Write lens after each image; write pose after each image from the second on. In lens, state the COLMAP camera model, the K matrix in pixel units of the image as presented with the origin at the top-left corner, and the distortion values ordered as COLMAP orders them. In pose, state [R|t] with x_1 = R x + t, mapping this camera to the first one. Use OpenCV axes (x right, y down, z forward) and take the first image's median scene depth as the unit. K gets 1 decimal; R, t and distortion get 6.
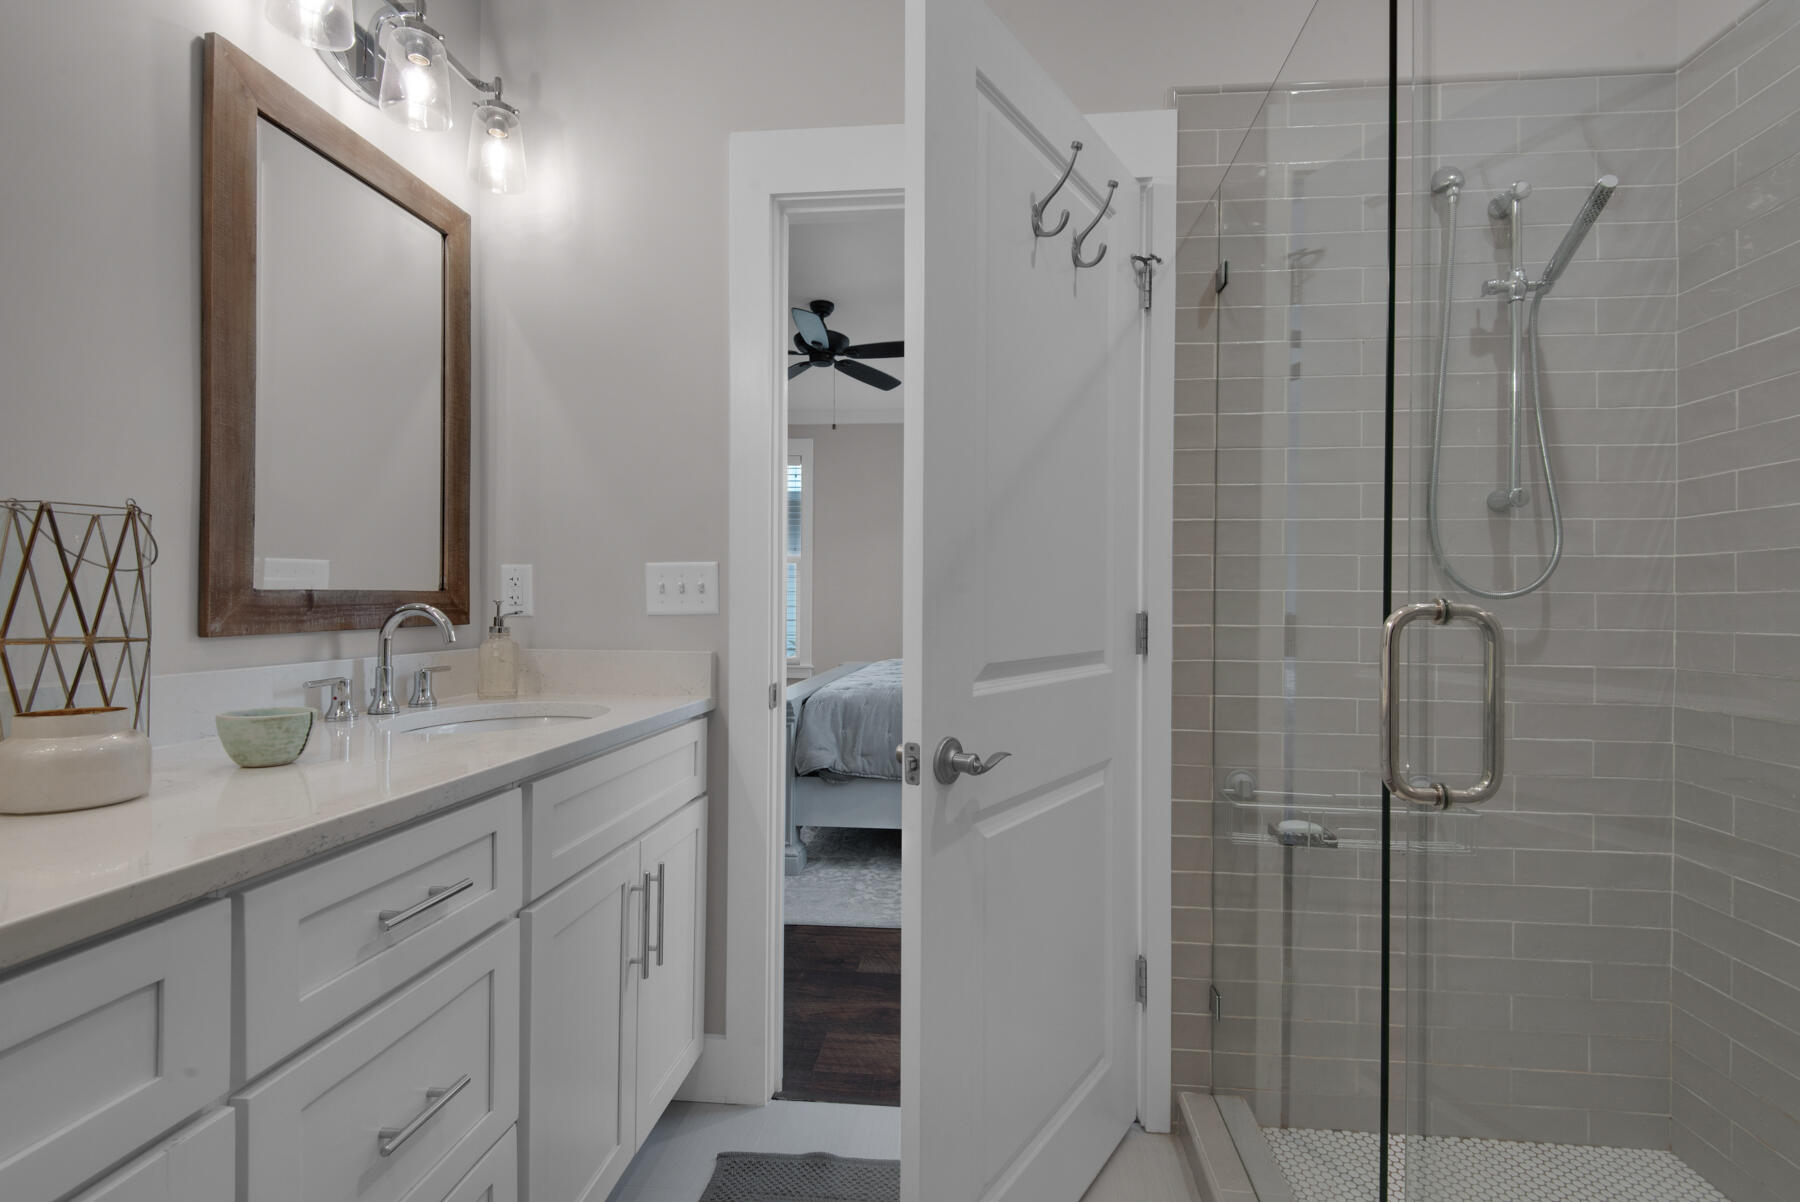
lens RADIAL K [[833.1, 0, 940.6], [0, 833.1, 599.8], [0, 0, 1]] dist [0.019111, -0.013658]
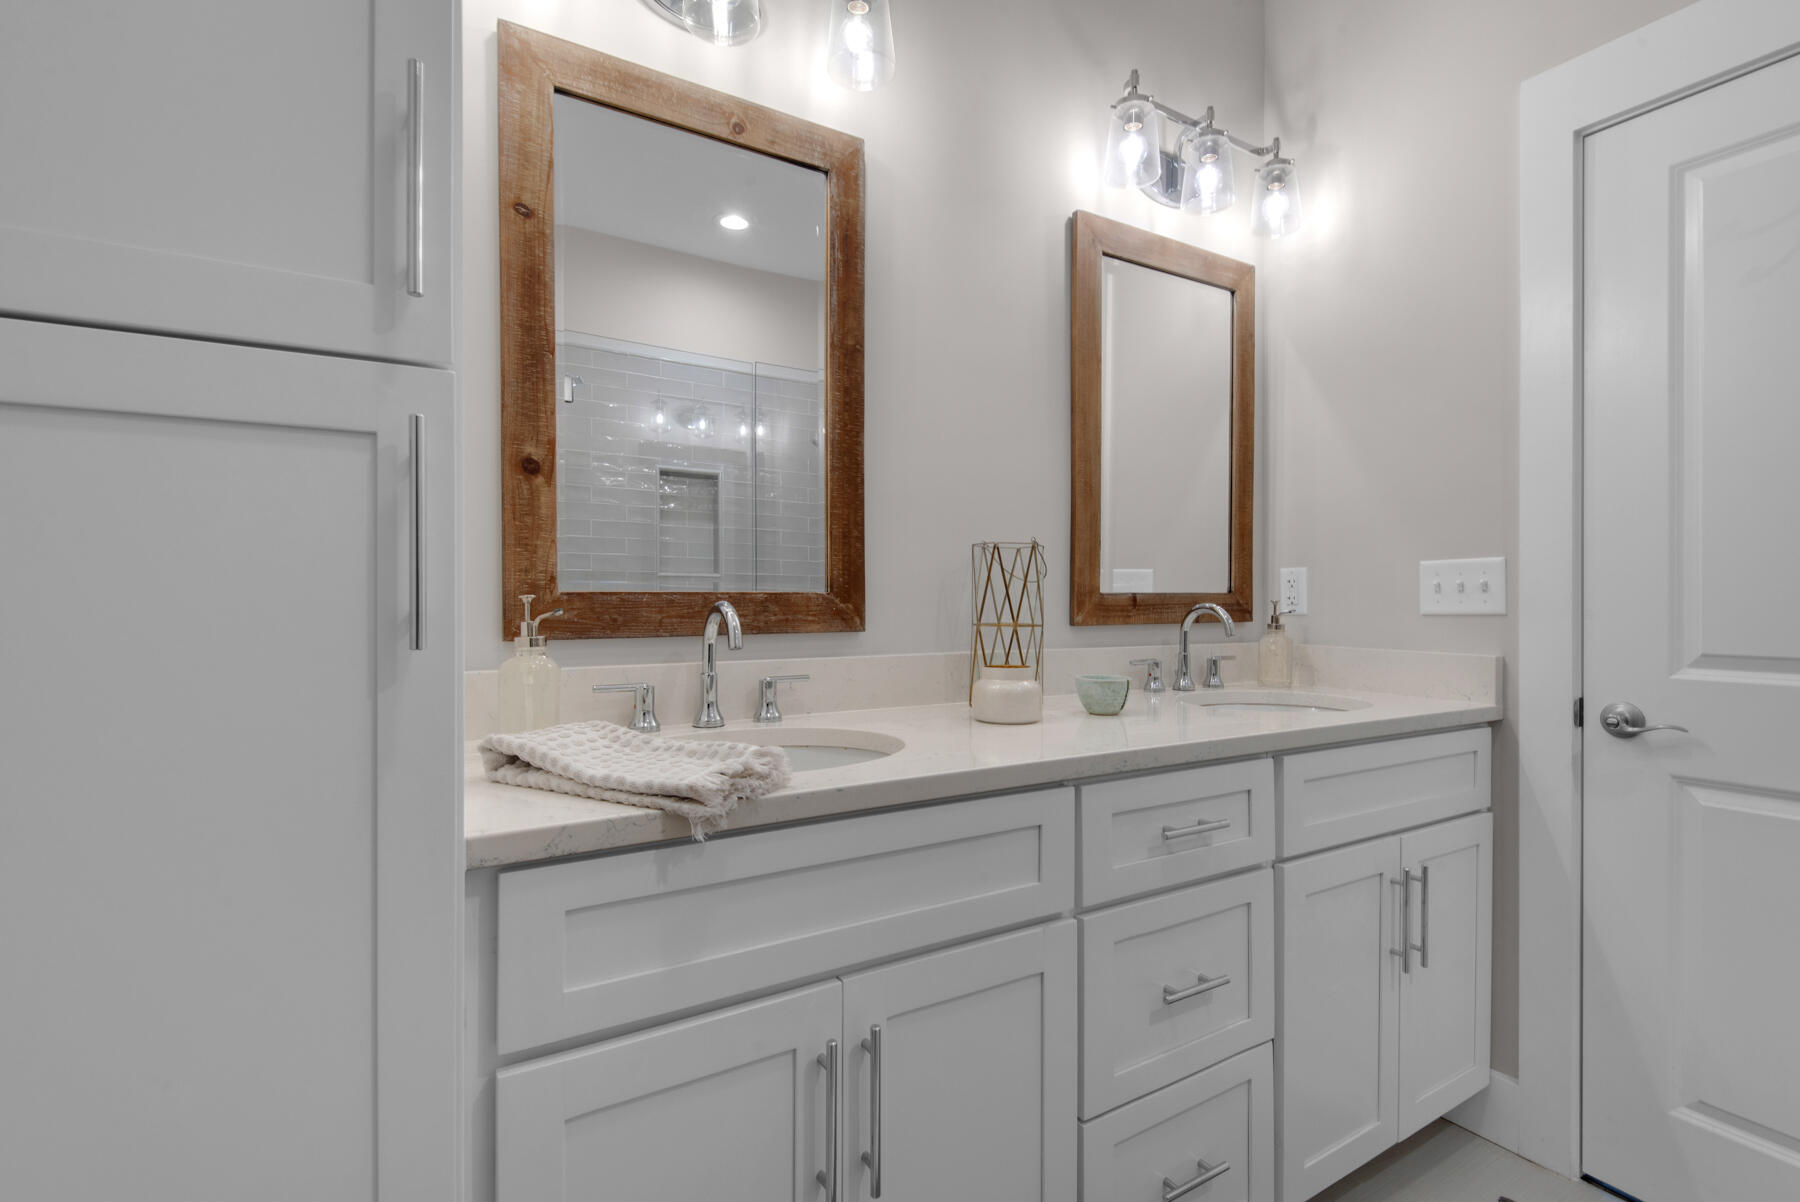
lens RADIAL K [[838.5, 0, 893.6], [0, 838.5, 597.1], [0, 0, 1]] dist [-0.001245, -0.000813]
pose [[0.579095, -0.007147, -0.815229, 0.117088], [0.002909, 0.999973, -0.006700, 0.002333], [0.815255, 0.001508, 0.579101, -0.093337]]
